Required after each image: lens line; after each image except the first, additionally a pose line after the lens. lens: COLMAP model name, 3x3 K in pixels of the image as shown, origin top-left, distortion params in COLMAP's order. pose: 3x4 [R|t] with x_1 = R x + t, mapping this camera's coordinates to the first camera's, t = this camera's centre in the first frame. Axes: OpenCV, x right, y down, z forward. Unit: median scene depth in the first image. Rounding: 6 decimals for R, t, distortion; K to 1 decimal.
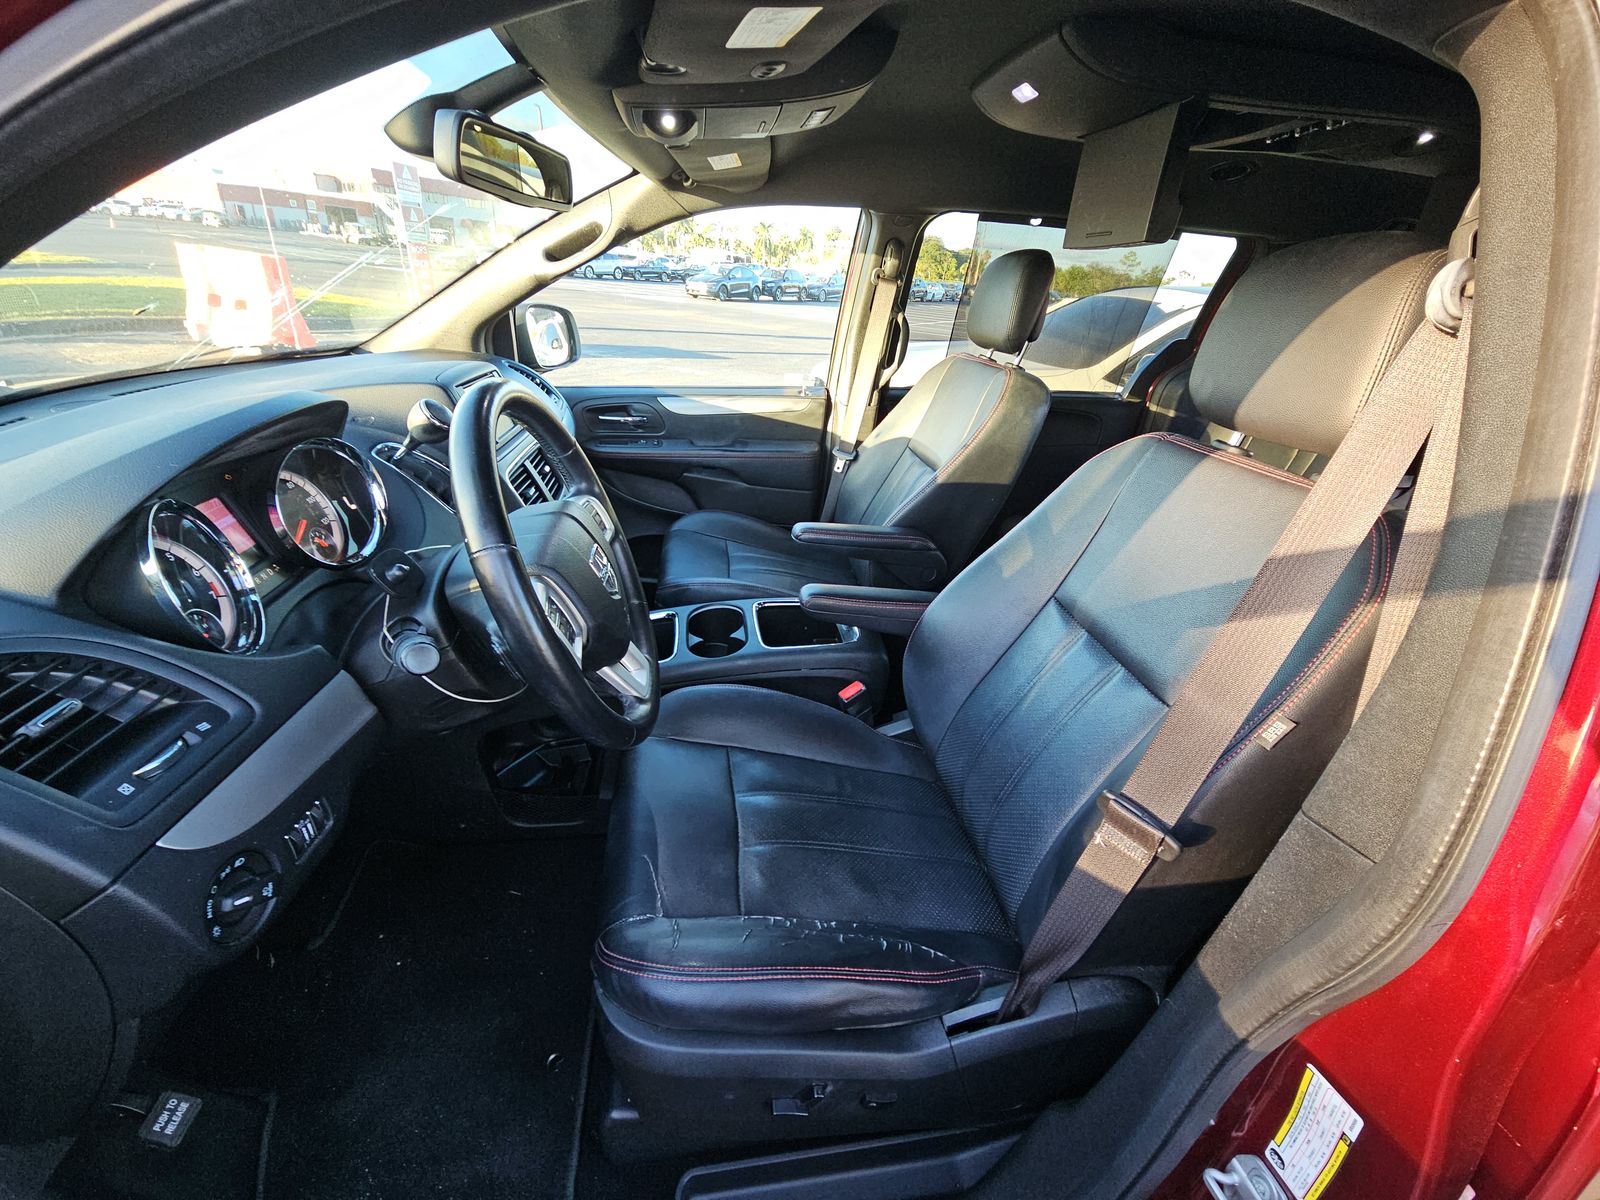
lens RADIAL K [[647.1, 0, 799.1], [0, 647.1, 598.2], [0, 0, 1]] dist [0.007691, -0.007568]
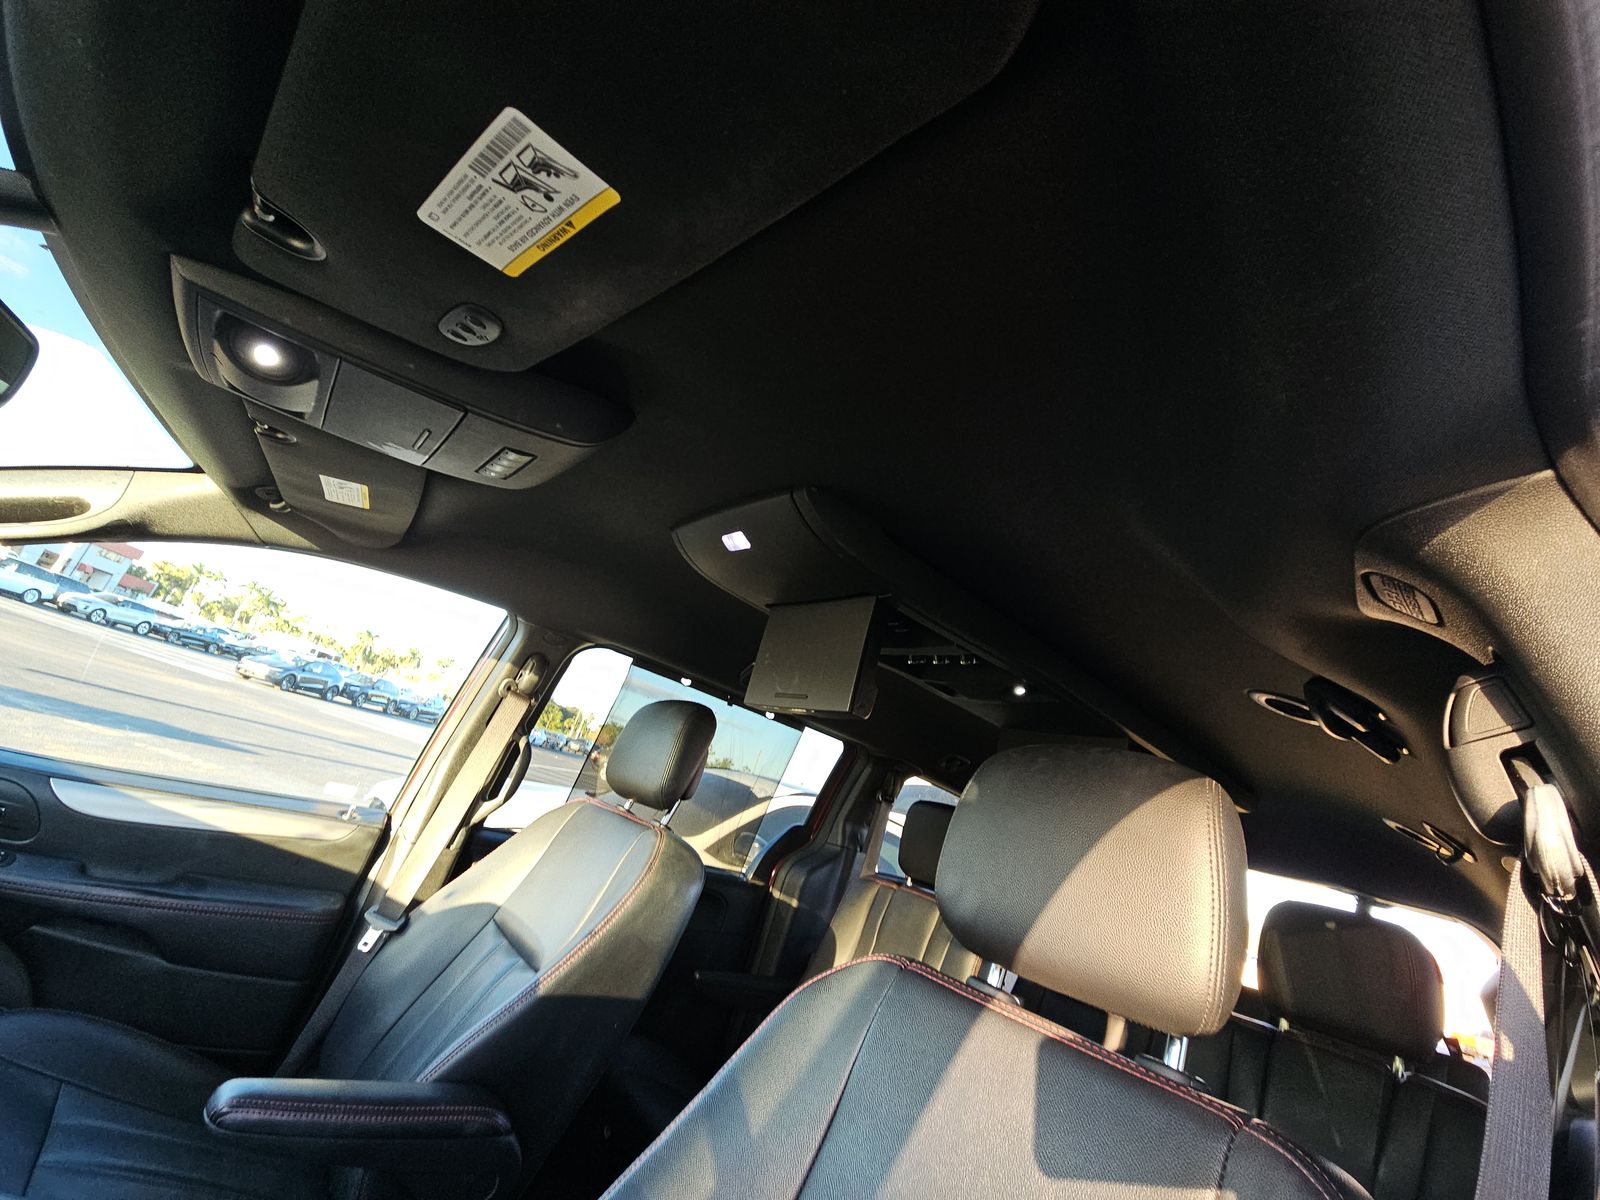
lens RADIAL K [[647.1, 0, 799.1], [0, 647.1, 598.2], [0, 0, 1]] dist [0.007691, -0.007568]
pose [[0.821462, 0.324133, 0.469189, 0.003099], [0.040261, 0.787740, -0.614690, -0.066518], [-0.568841, 0.523835, 0.634049, 0.204497]]
